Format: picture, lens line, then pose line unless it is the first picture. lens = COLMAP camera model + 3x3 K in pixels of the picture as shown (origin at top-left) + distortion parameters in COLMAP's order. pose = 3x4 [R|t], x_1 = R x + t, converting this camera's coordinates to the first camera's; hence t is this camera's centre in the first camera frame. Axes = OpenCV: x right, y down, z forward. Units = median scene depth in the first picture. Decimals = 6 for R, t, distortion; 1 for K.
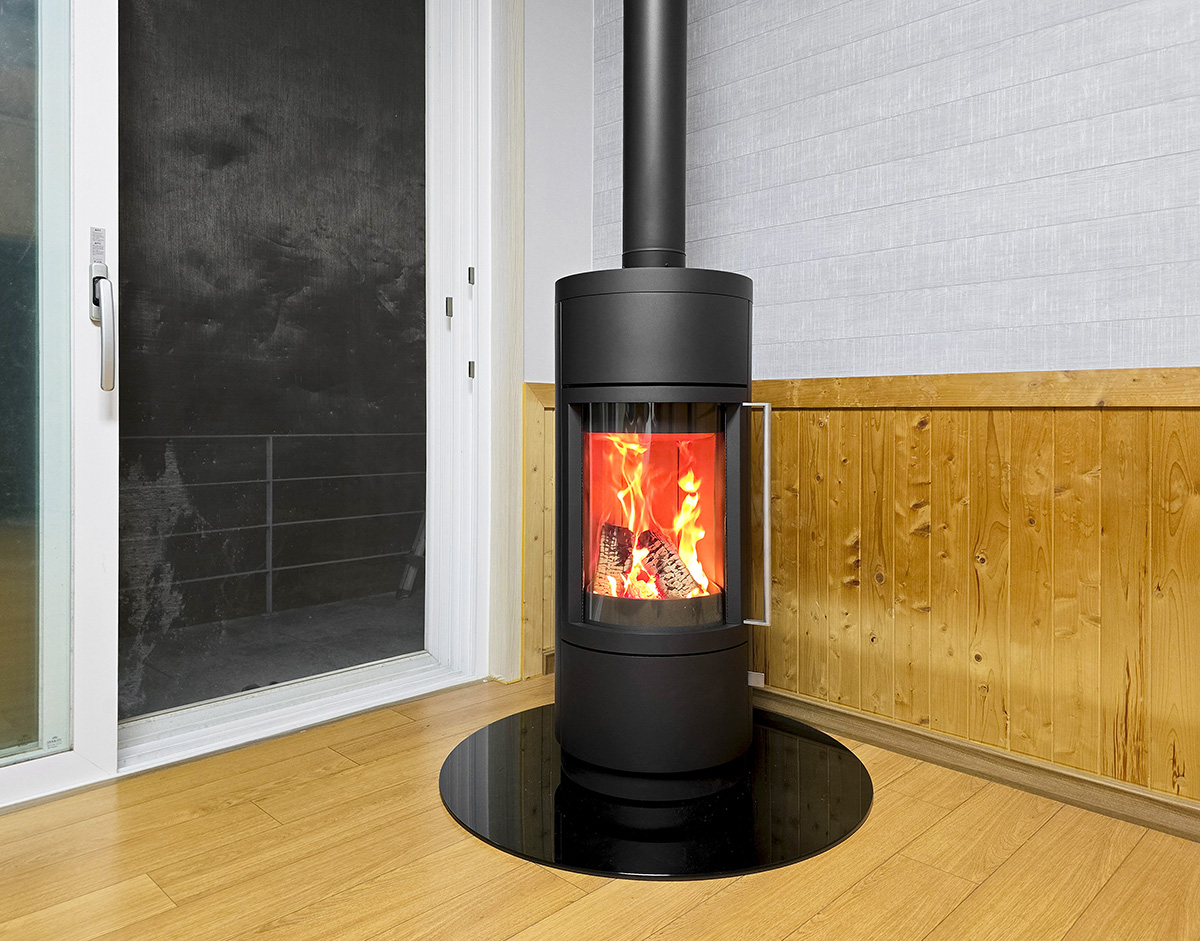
lens RADIAL K [[800.3, 0, 605.0], [0, 800.3, 430.2], [0, 0, 1]] dist [0.023552, -0.023652]
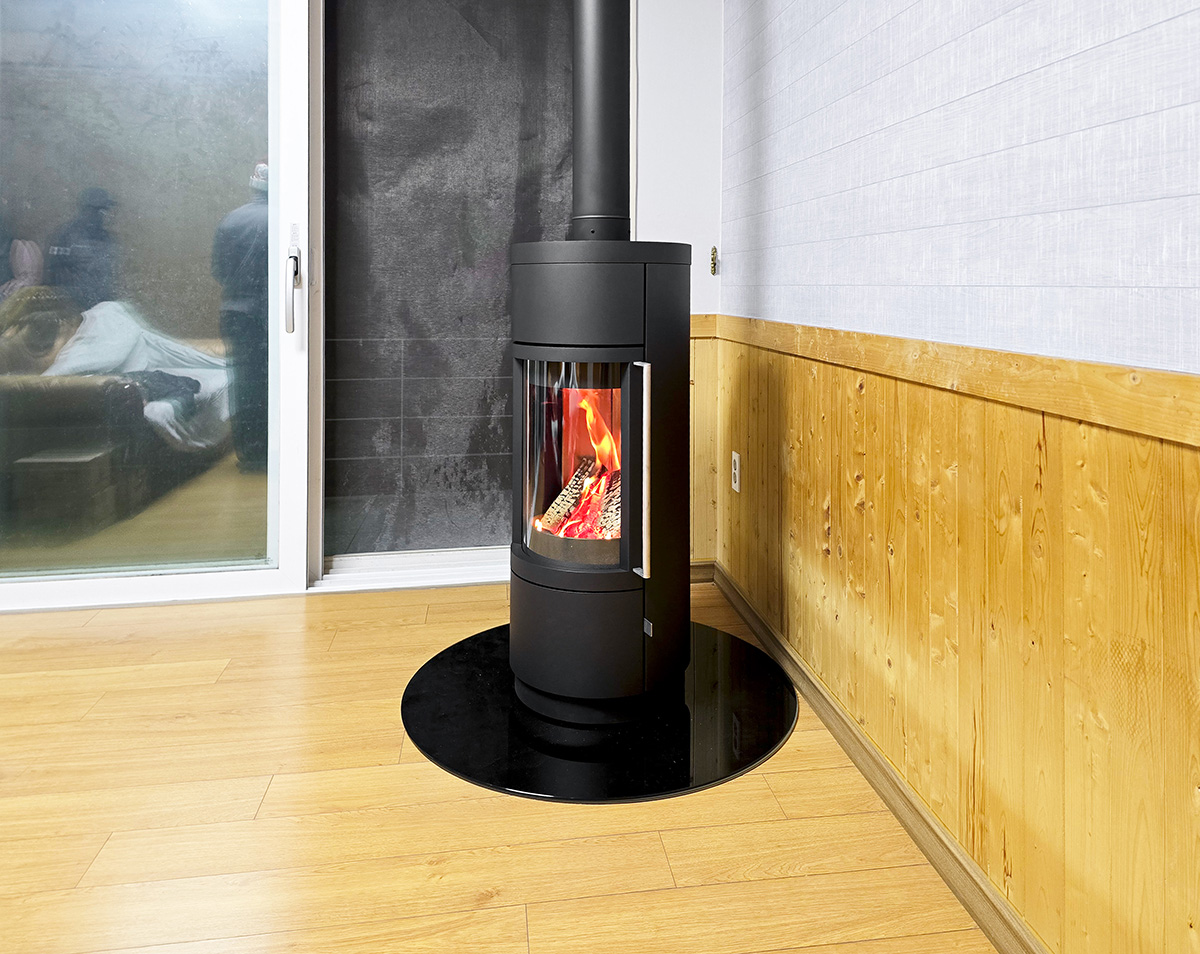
lens RADIAL K [[815.6, 0, 614.1], [0, 815.6, 293.4], [0, 0, 1]] dist [0.012486, -0.000415]
pose [[0.811917, -0.007867, -0.583720, 0.700372], [0.000834, 0.999924, -0.012317, -0.100678], [0.583772, 0.009514, 0.811862, 0.096987]]
